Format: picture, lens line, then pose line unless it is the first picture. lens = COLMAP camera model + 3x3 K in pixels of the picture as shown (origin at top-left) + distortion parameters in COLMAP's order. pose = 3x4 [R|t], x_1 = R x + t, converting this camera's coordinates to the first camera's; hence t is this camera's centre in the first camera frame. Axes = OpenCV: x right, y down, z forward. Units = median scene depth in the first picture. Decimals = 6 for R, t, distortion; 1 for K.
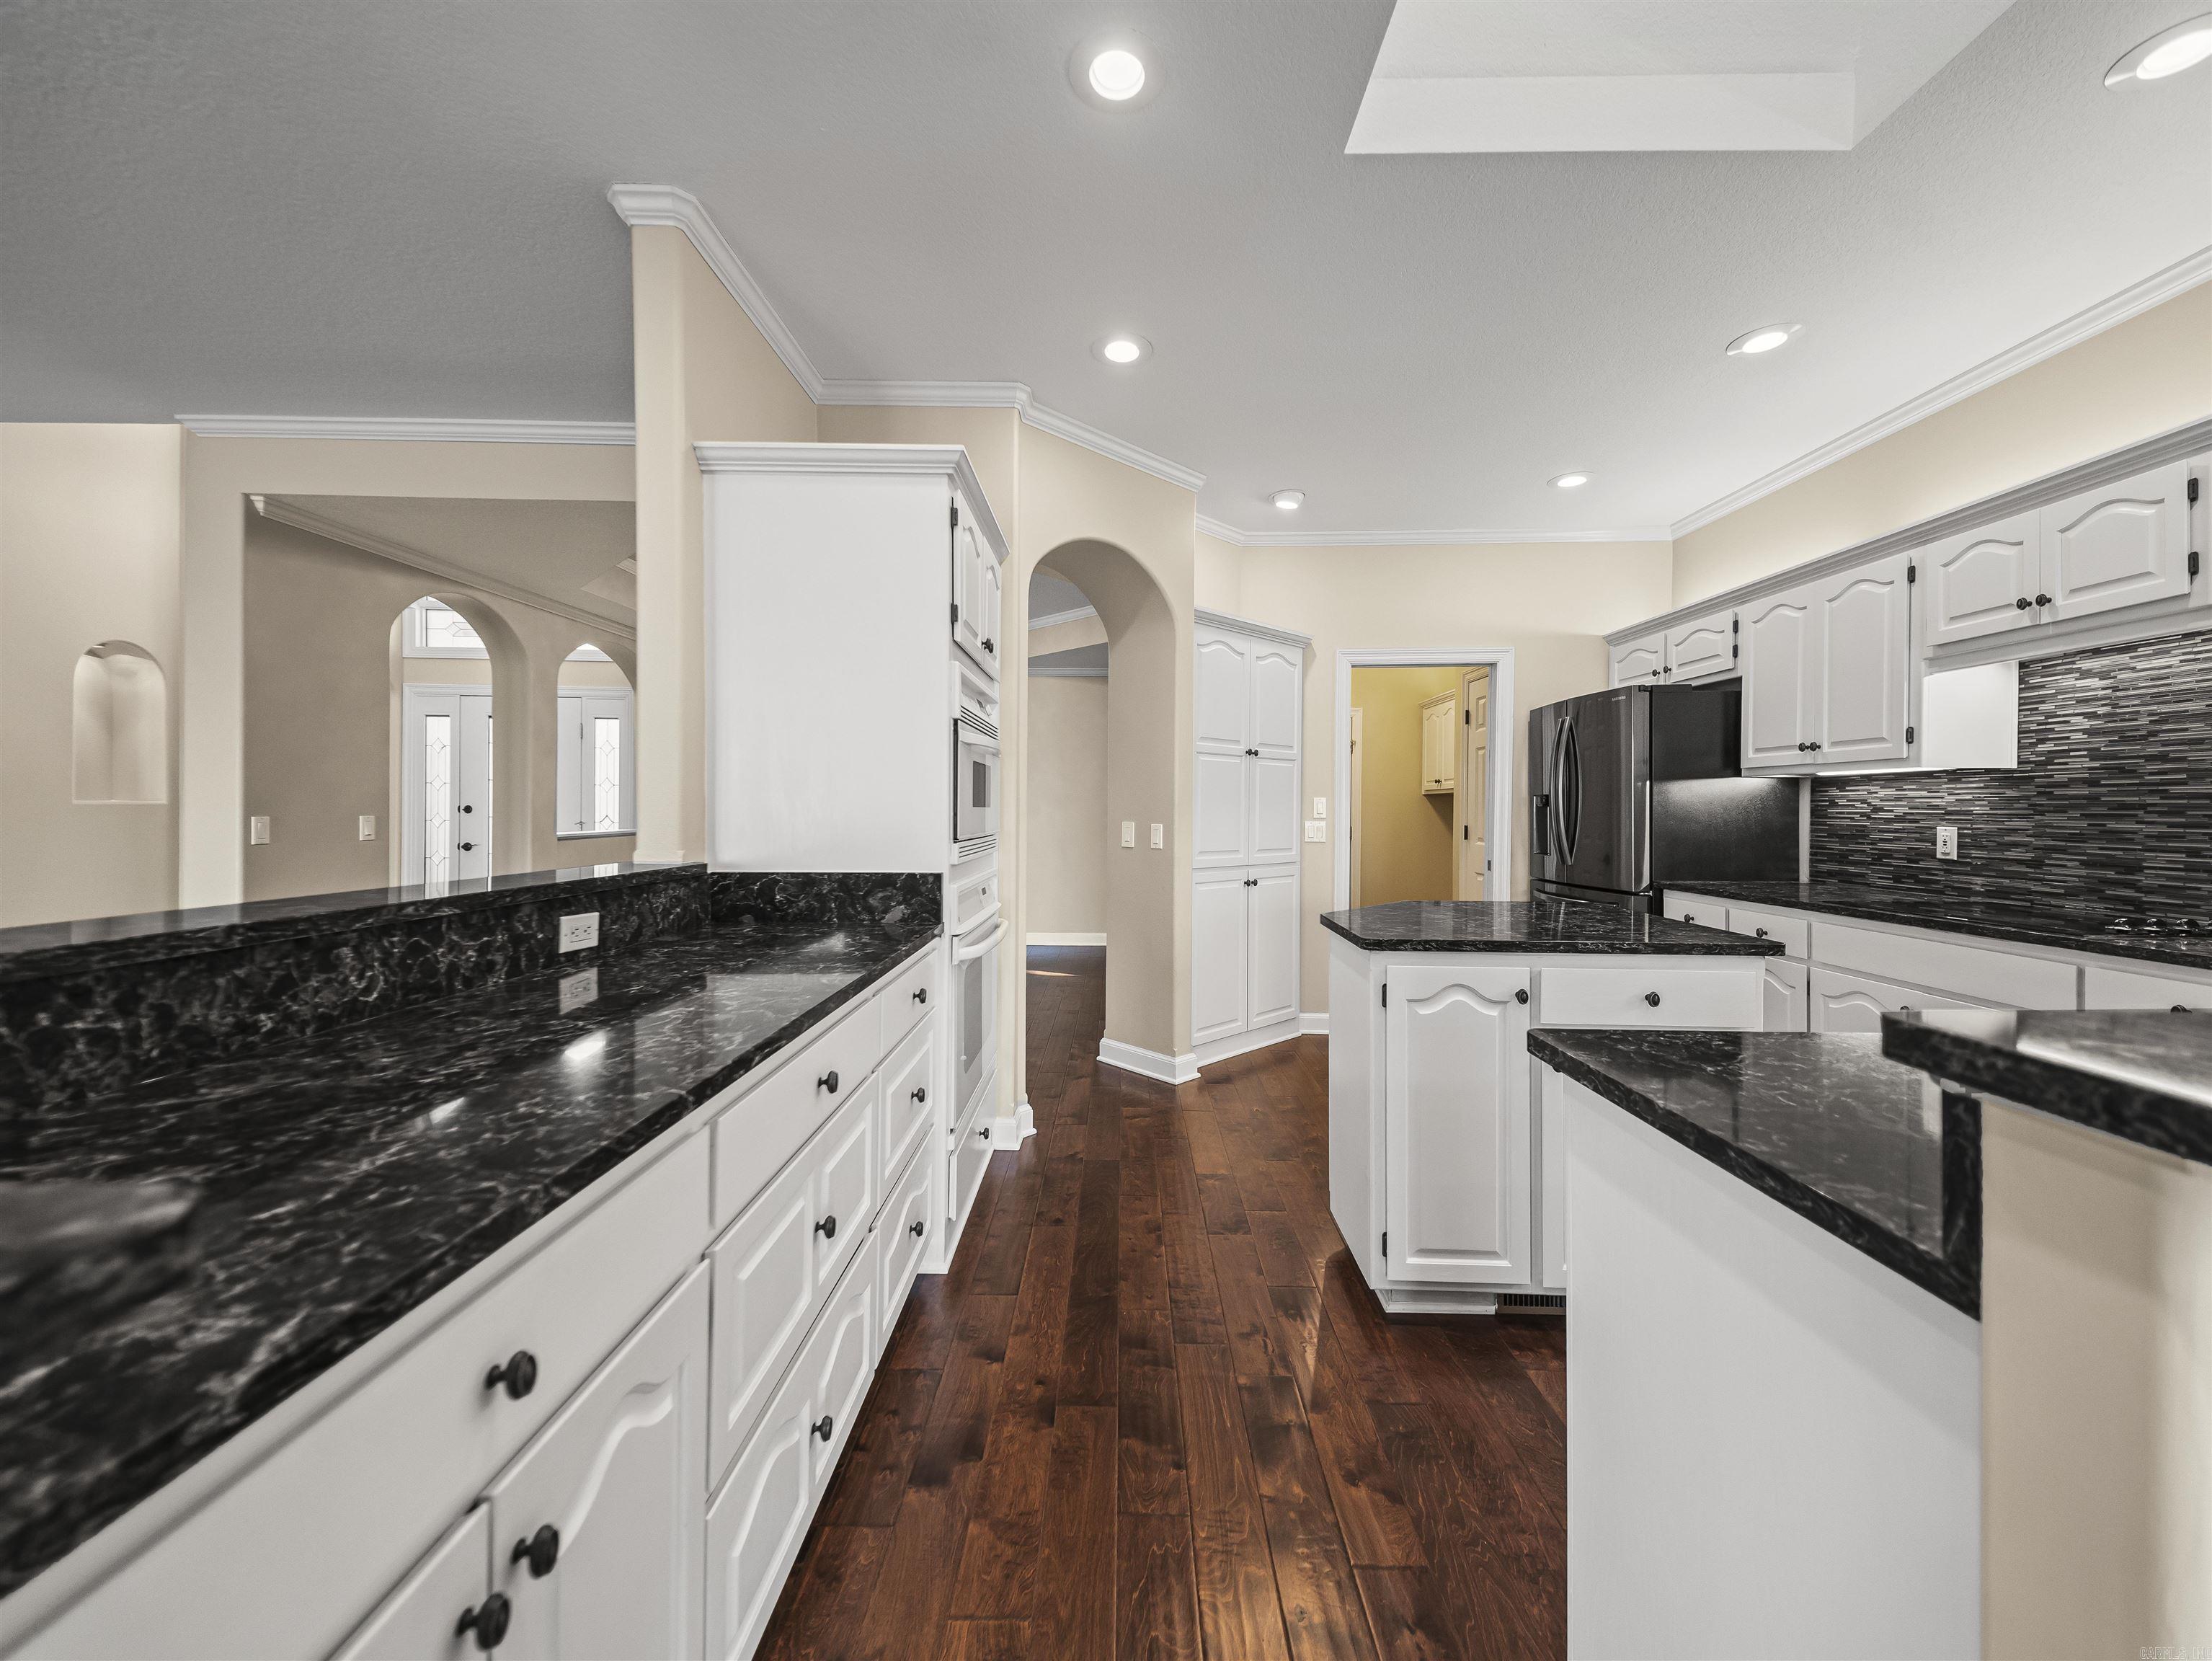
lens RADIAL K [[851.2, 0, 1122.4], [0, 851.2, 811.5], [0, 0, 1]] dist [0.050246, -0.015904]
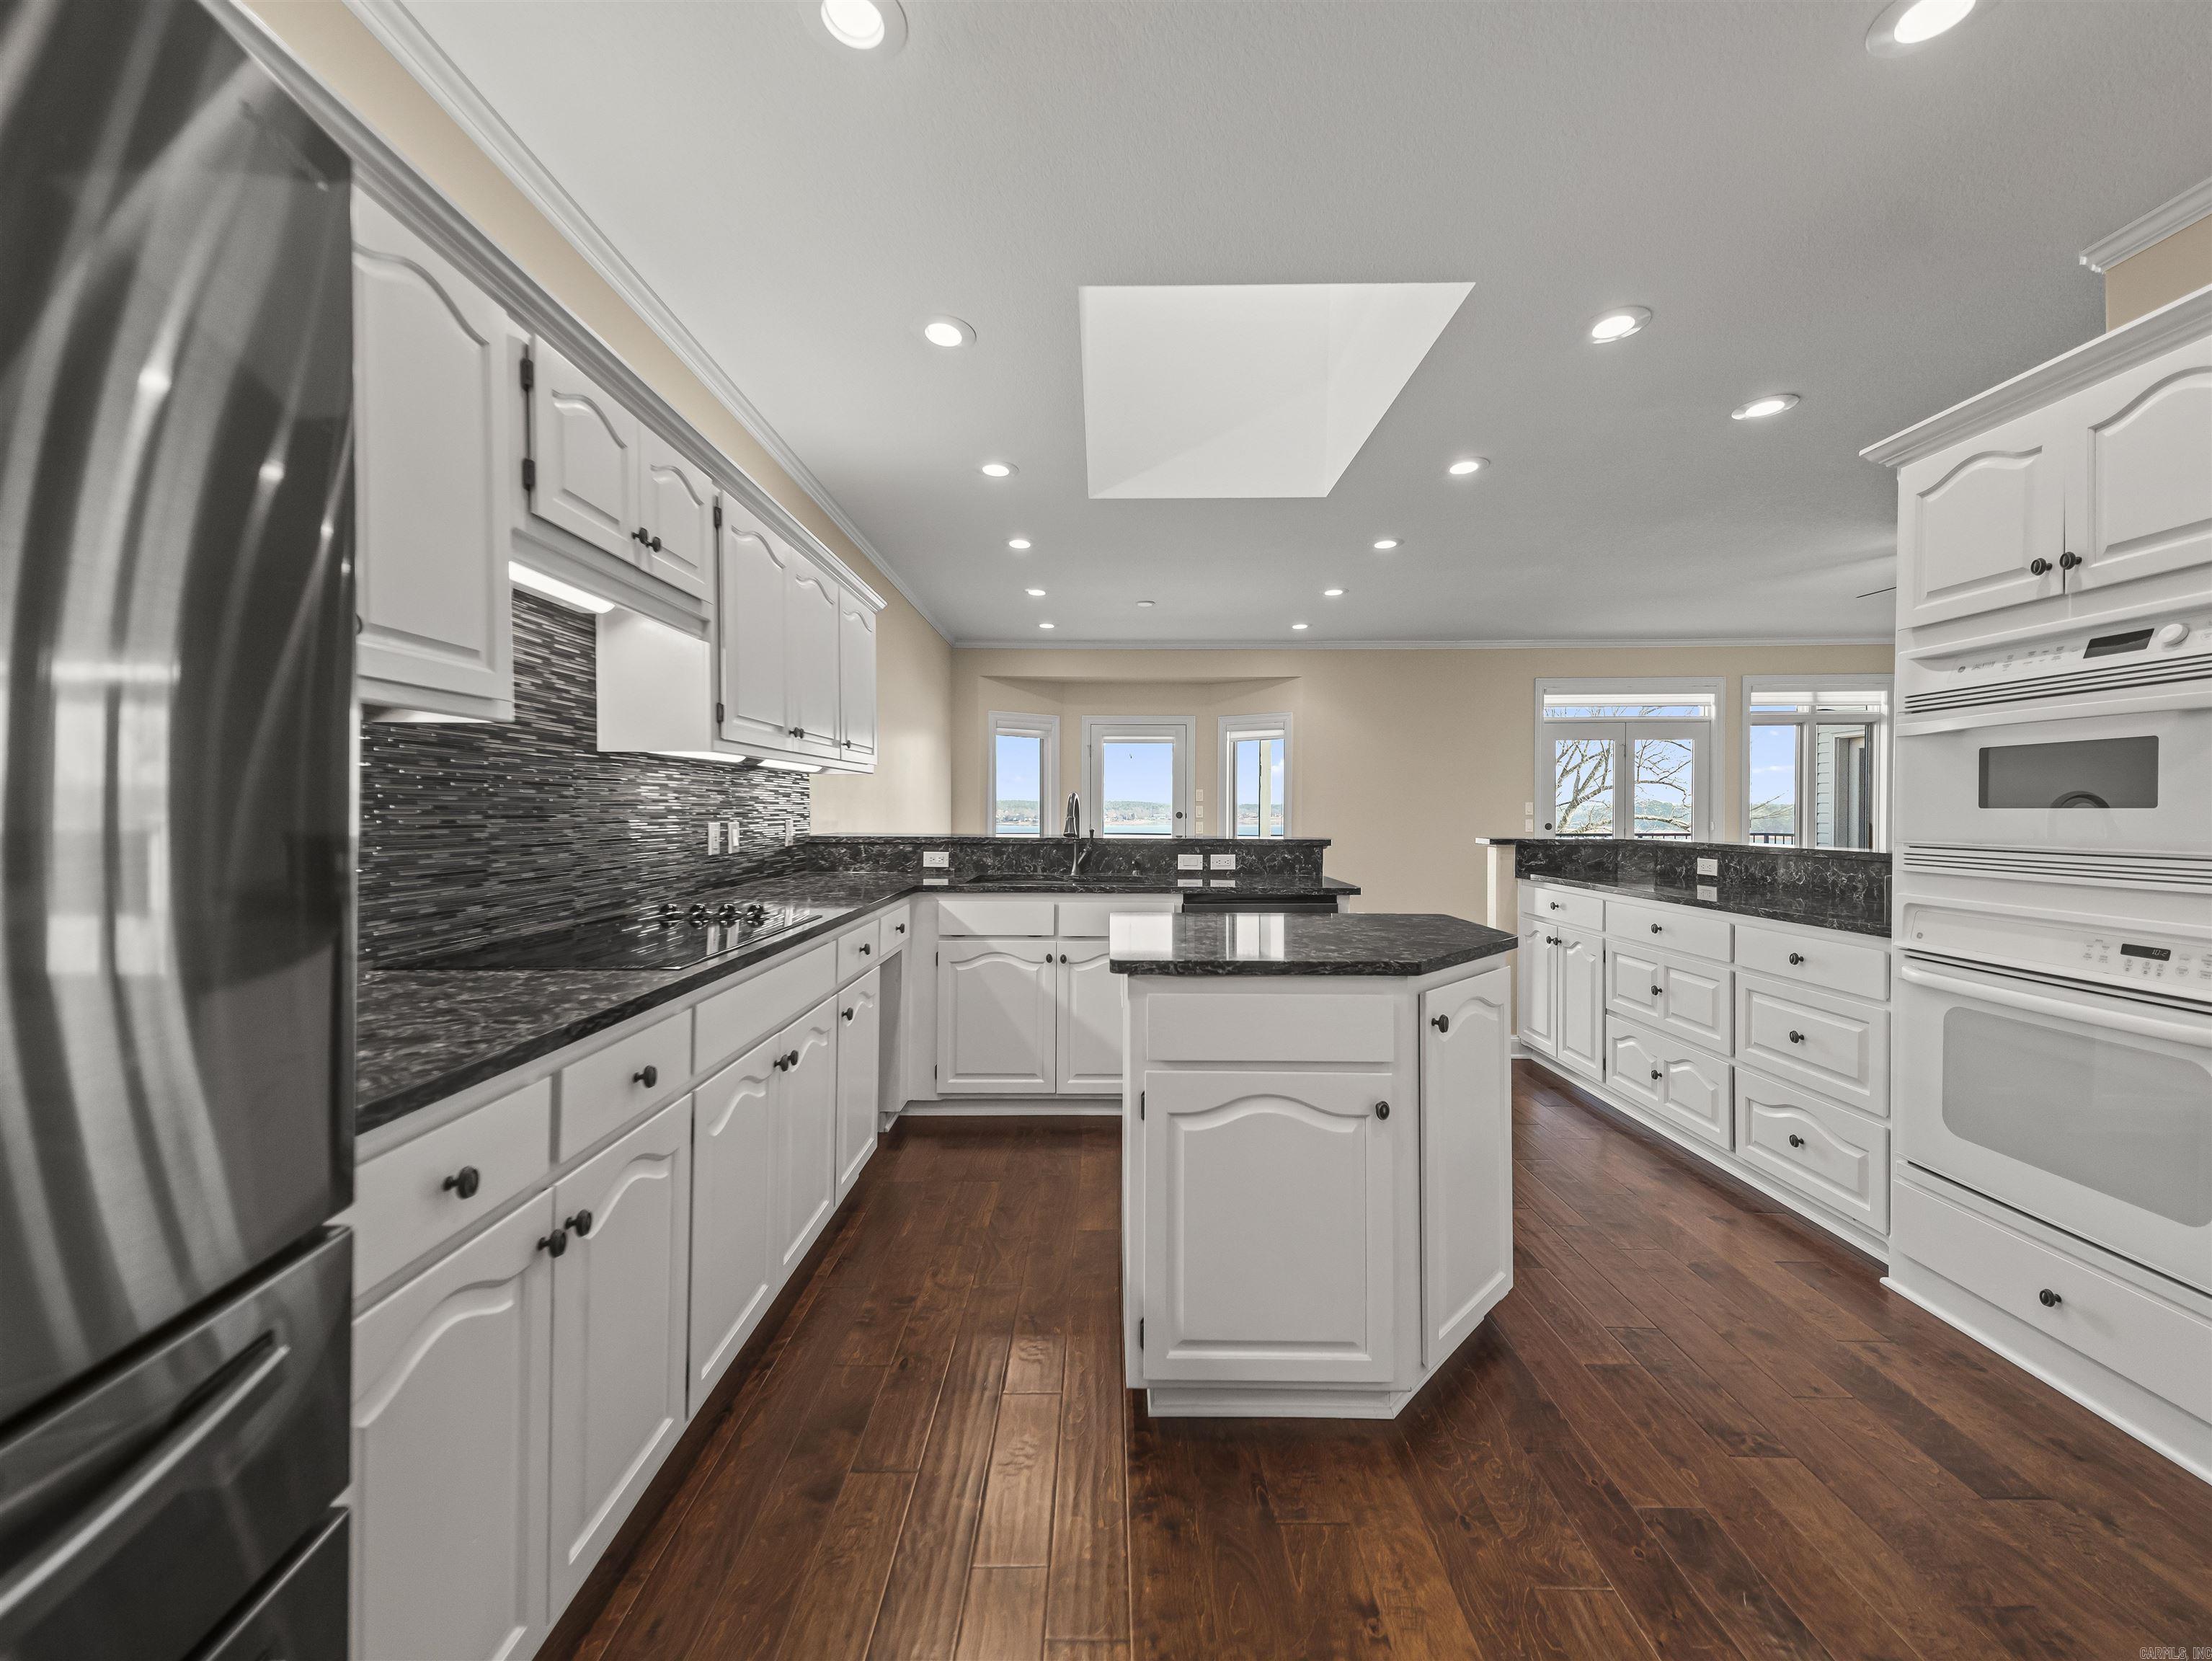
lens RADIAL K [[855.6, 0, 1103.2], [0, 855.6, 802.4], [0, 0, 1]] dist [0.046474, -0.015666]
pose [[-0.999938, -0.007867, -0.007926, 0.512471], [-0.007819, 0.999951, -0.006026, 0.000682], [0.007973, -0.005964, -0.999950, 1.462697]]
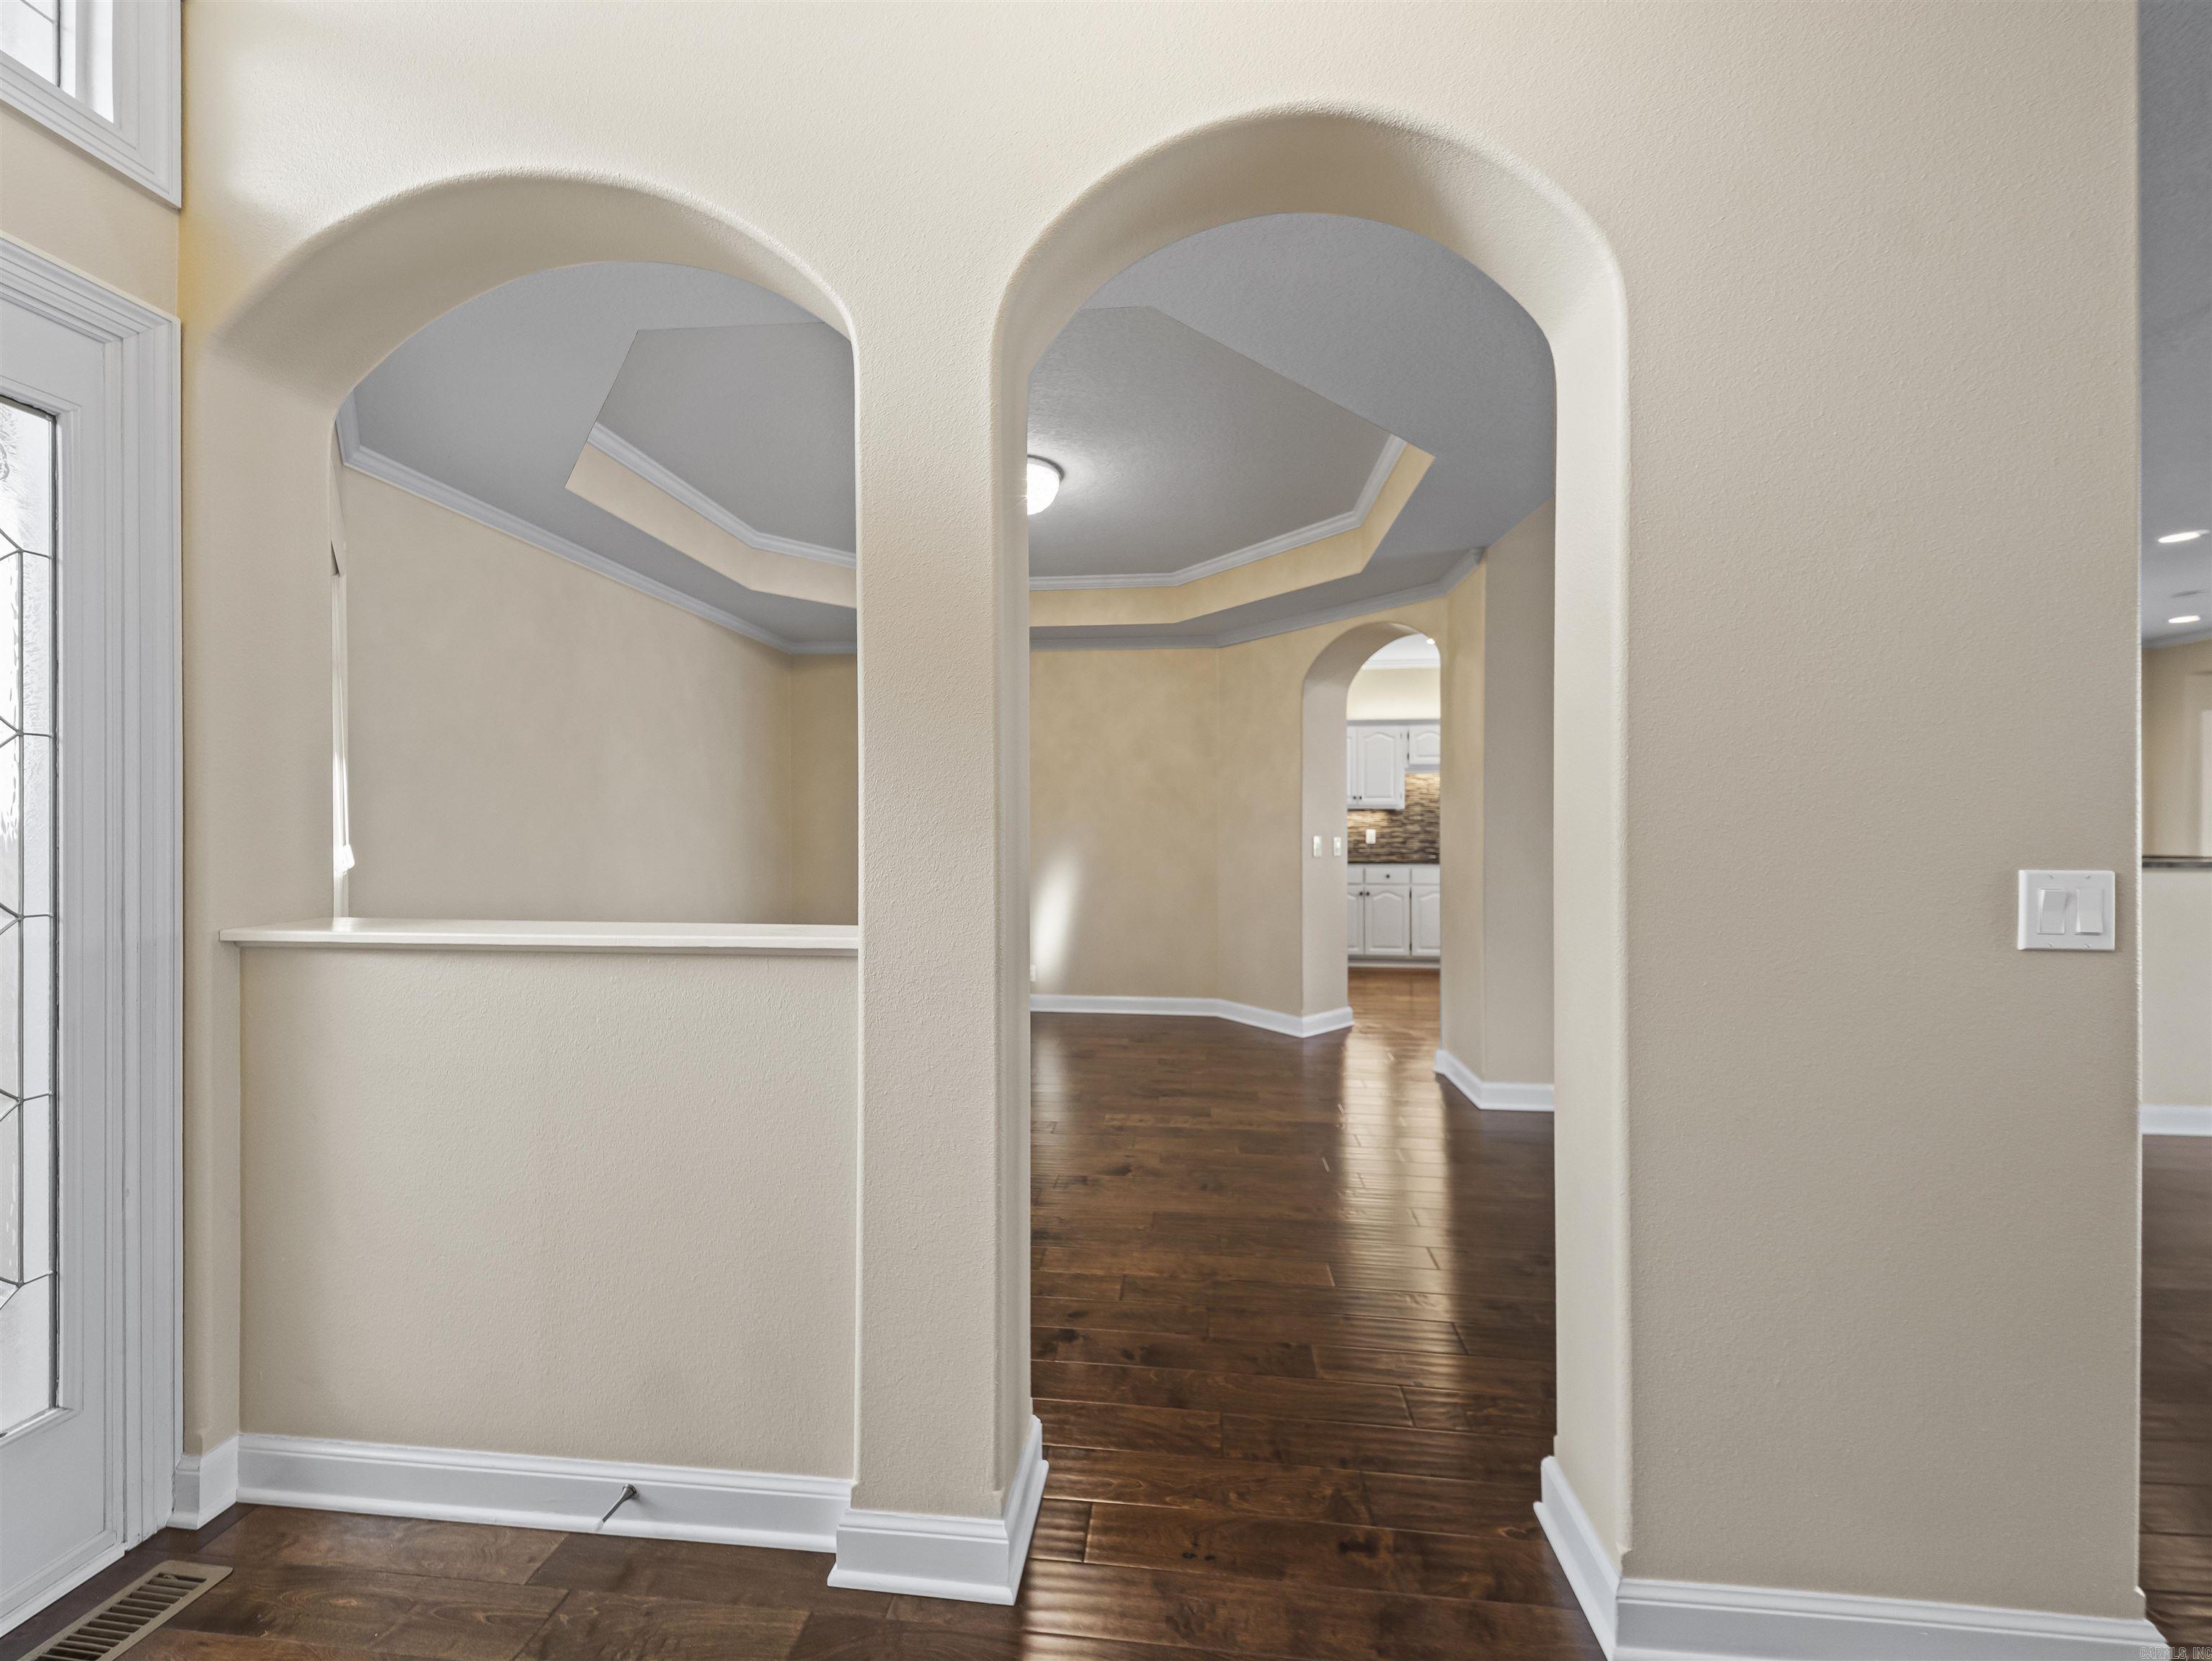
lens RADIAL K [[846.5, 0, 1112.0], [0, 846.5, 840.3], [0, 0, 1]] dist [0.032481, -0.000271]
pose [[0.081217, -0.029037, 0.996273, -1.656654], [0.003497, 0.999578, 0.028849, -0.029238], [-0.996690, 0.001141, 0.081284, 1.587114]]
